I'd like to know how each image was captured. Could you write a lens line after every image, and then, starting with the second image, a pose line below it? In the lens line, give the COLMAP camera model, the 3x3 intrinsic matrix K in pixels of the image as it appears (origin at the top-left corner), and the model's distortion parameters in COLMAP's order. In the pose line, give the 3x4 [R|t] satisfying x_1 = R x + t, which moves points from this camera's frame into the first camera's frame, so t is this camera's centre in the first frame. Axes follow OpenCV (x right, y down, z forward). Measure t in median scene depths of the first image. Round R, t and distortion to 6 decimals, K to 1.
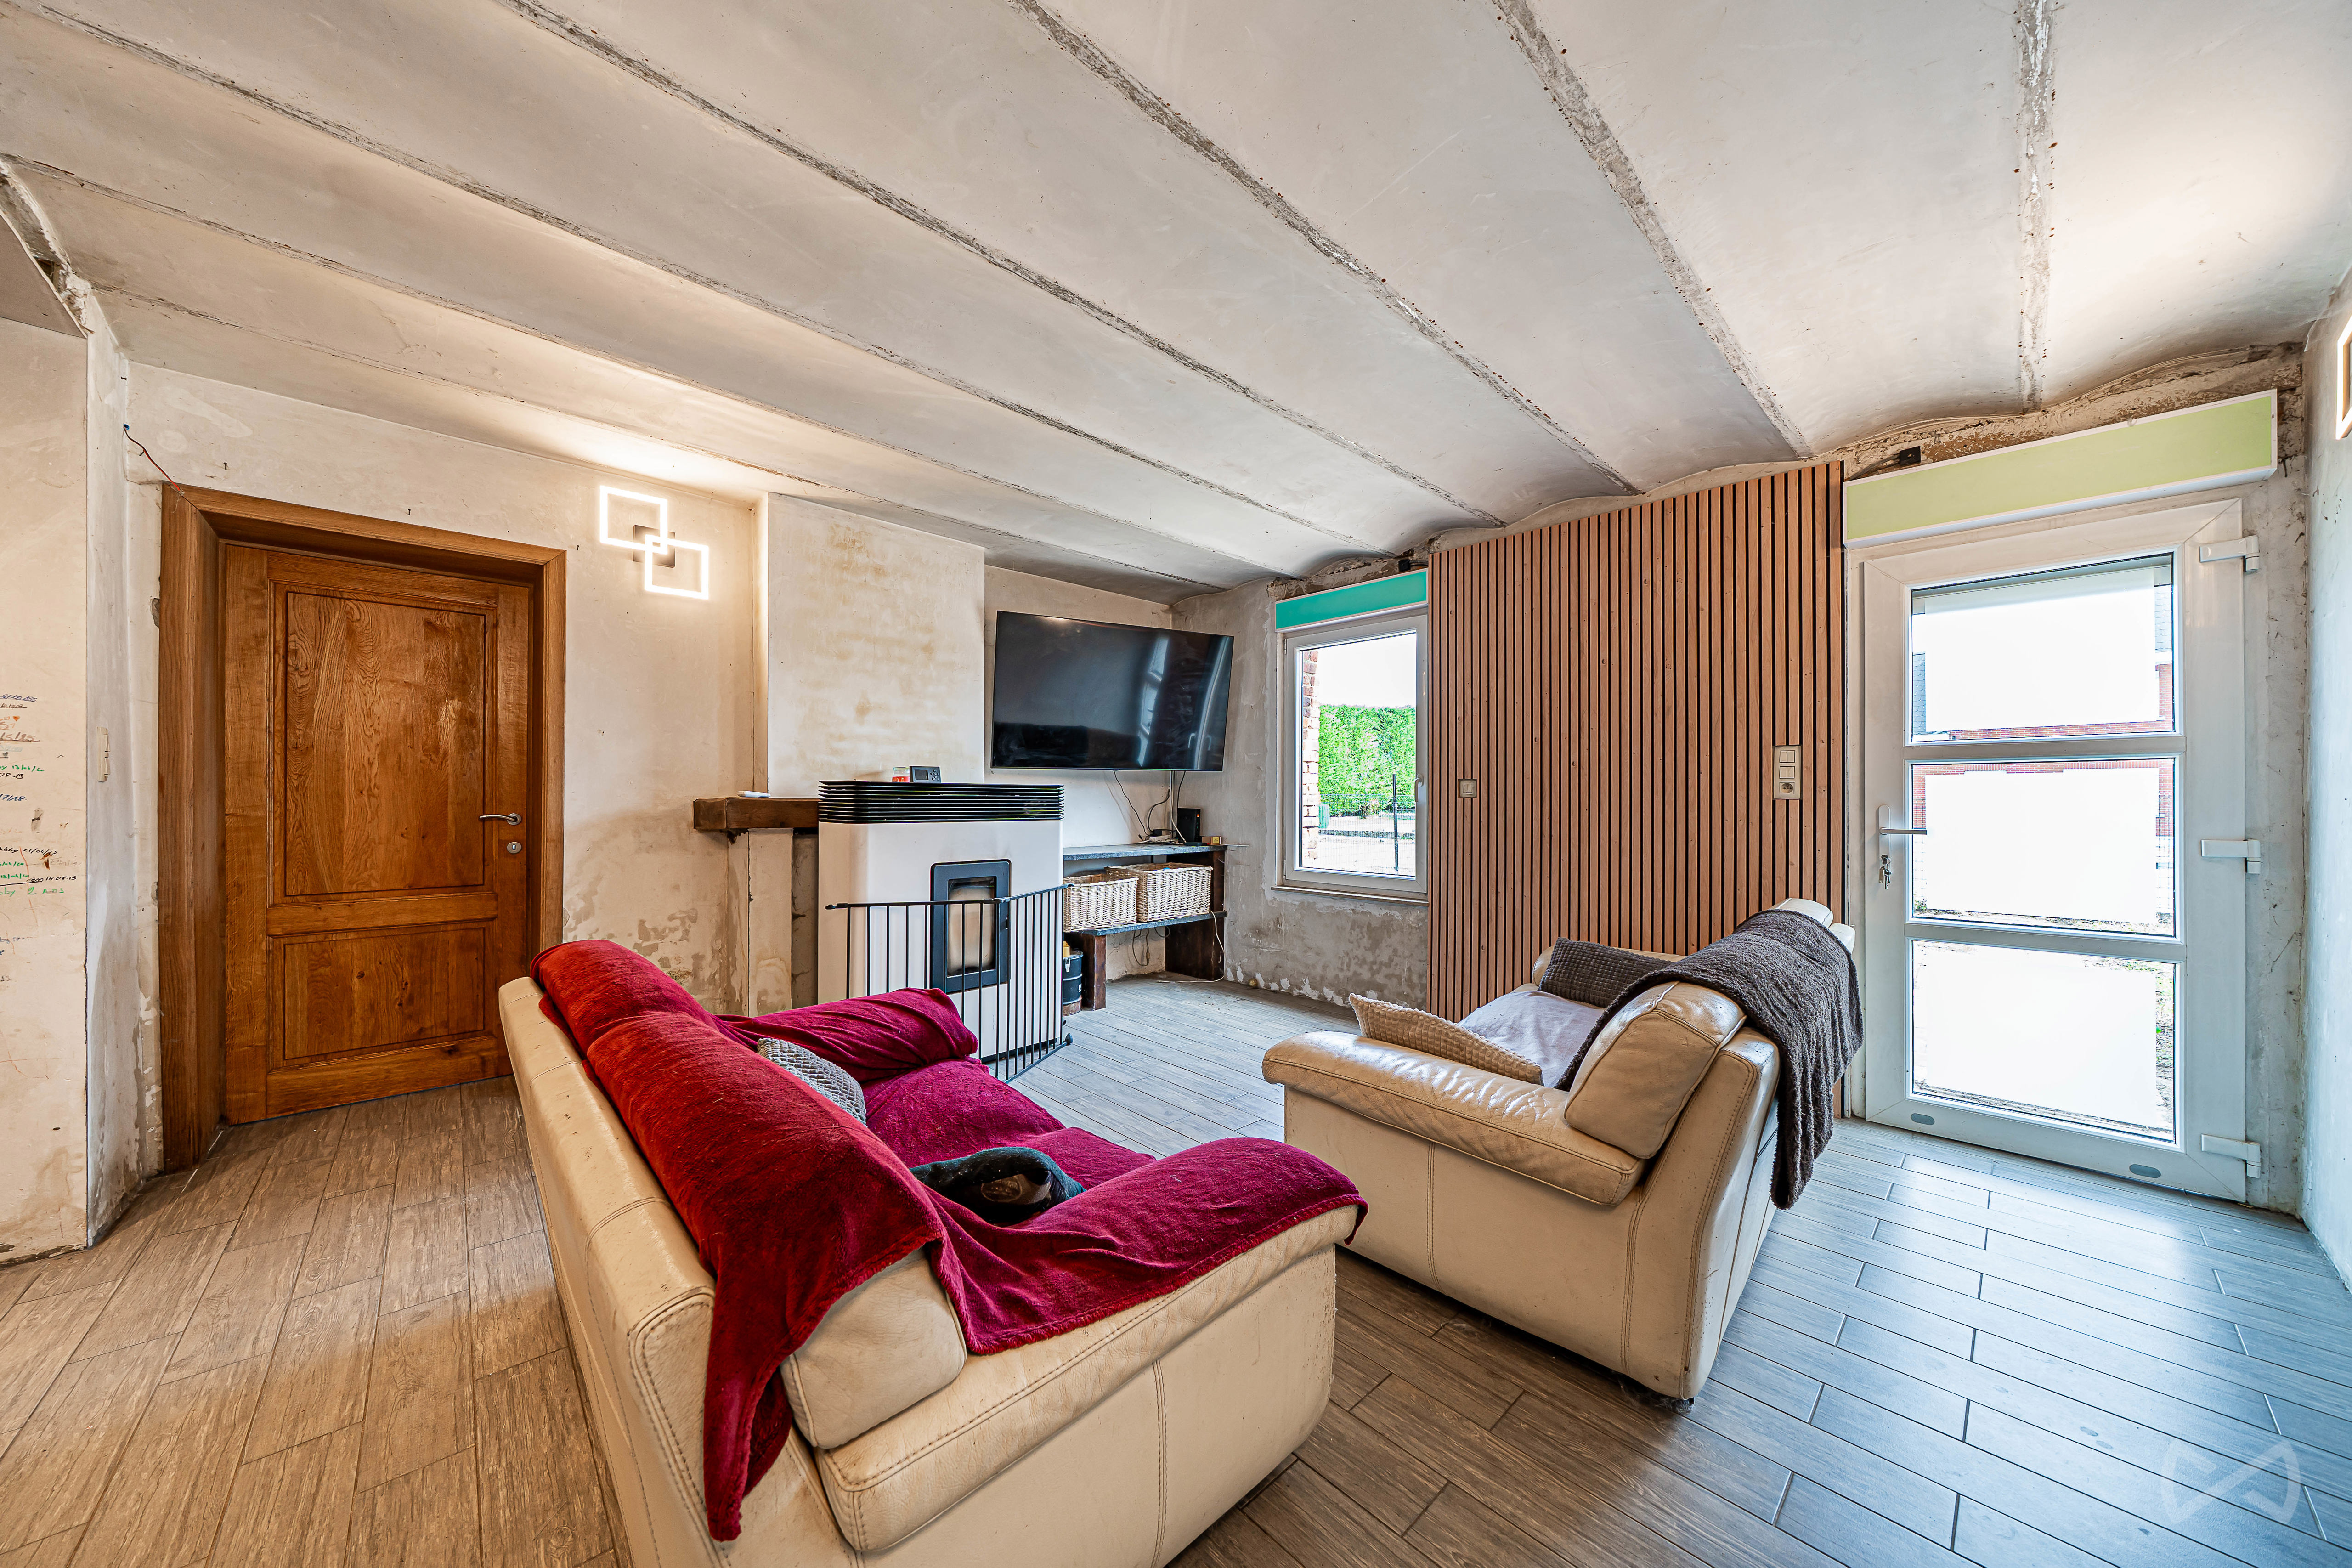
lens RADIAL K [[792.3, 0, 1178.5], [0, 792.3, 796.1], [0, 0, 1]] dist [-0.008398, -0.000239]
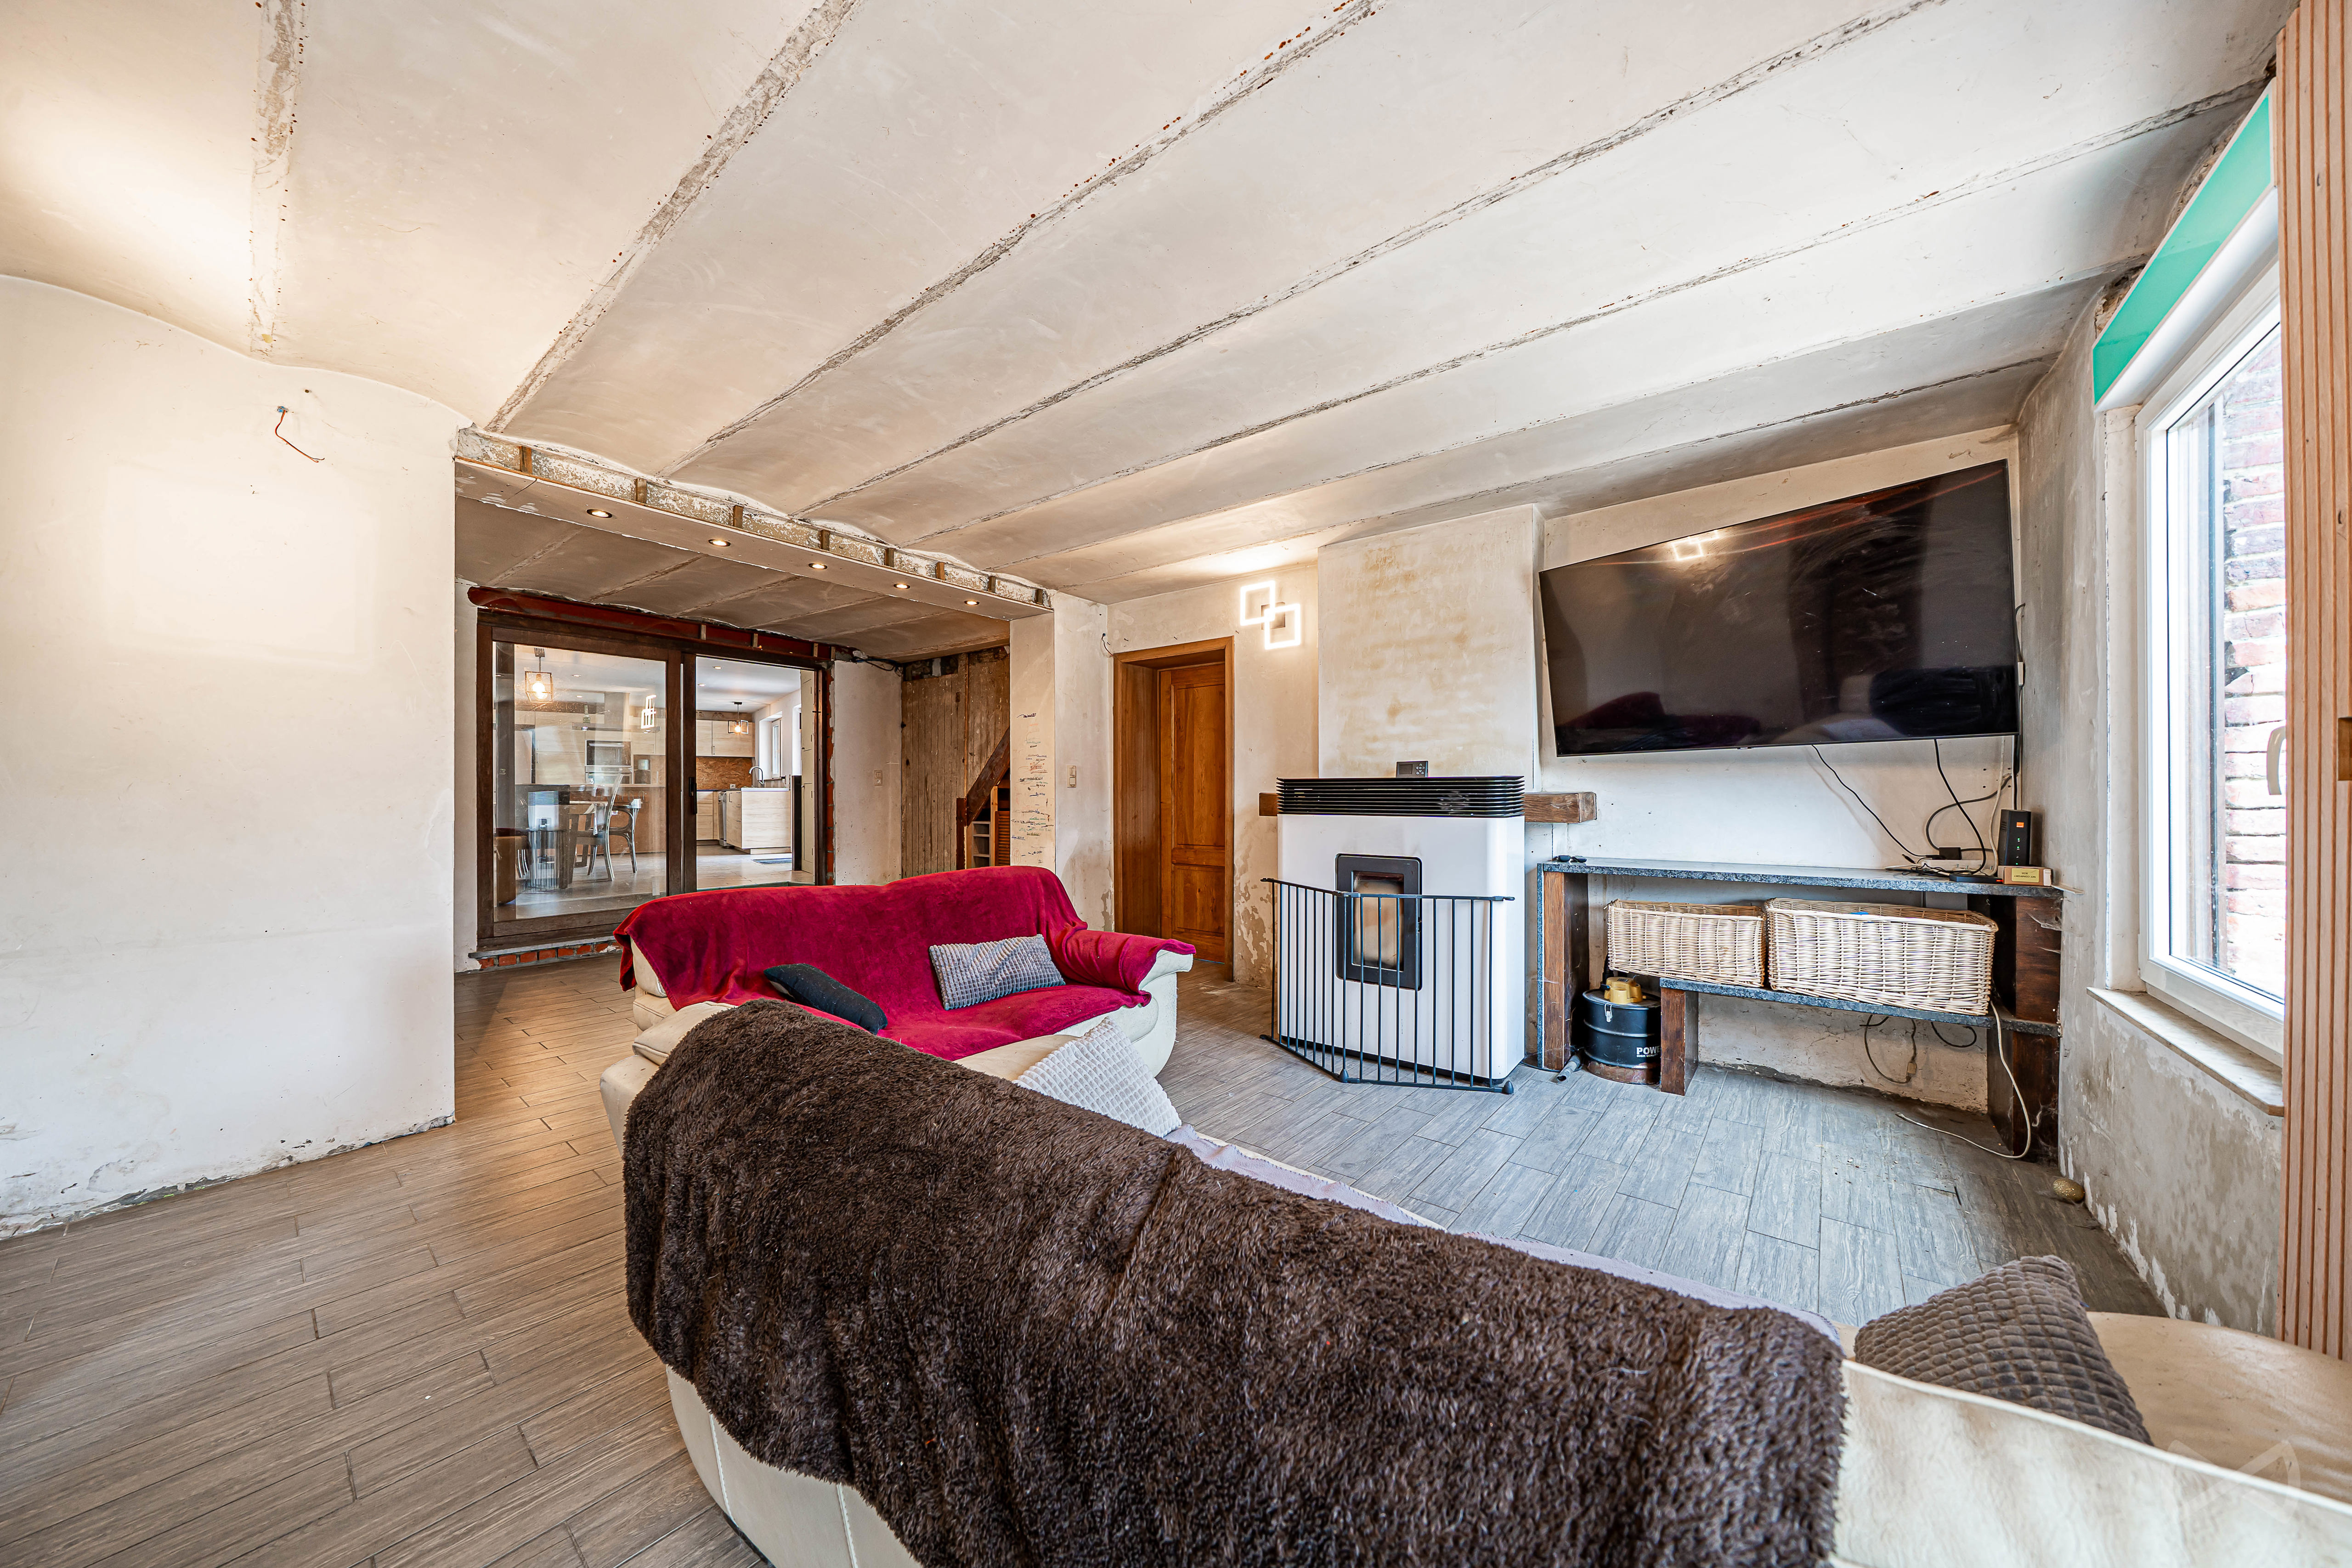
lens RADIAL K [[792.3, 0, 1174.8], [0, 792.3, 791.7], [0, 0, 1]] dist [-0.008398, -0.000239]
pose [[0.132835, -0.006303, -0.991118, 0.626950], [0.004197, 0.999974, -0.005797, 0.005651], [0.991129, -0.003389, 0.132858, 0.555992]]
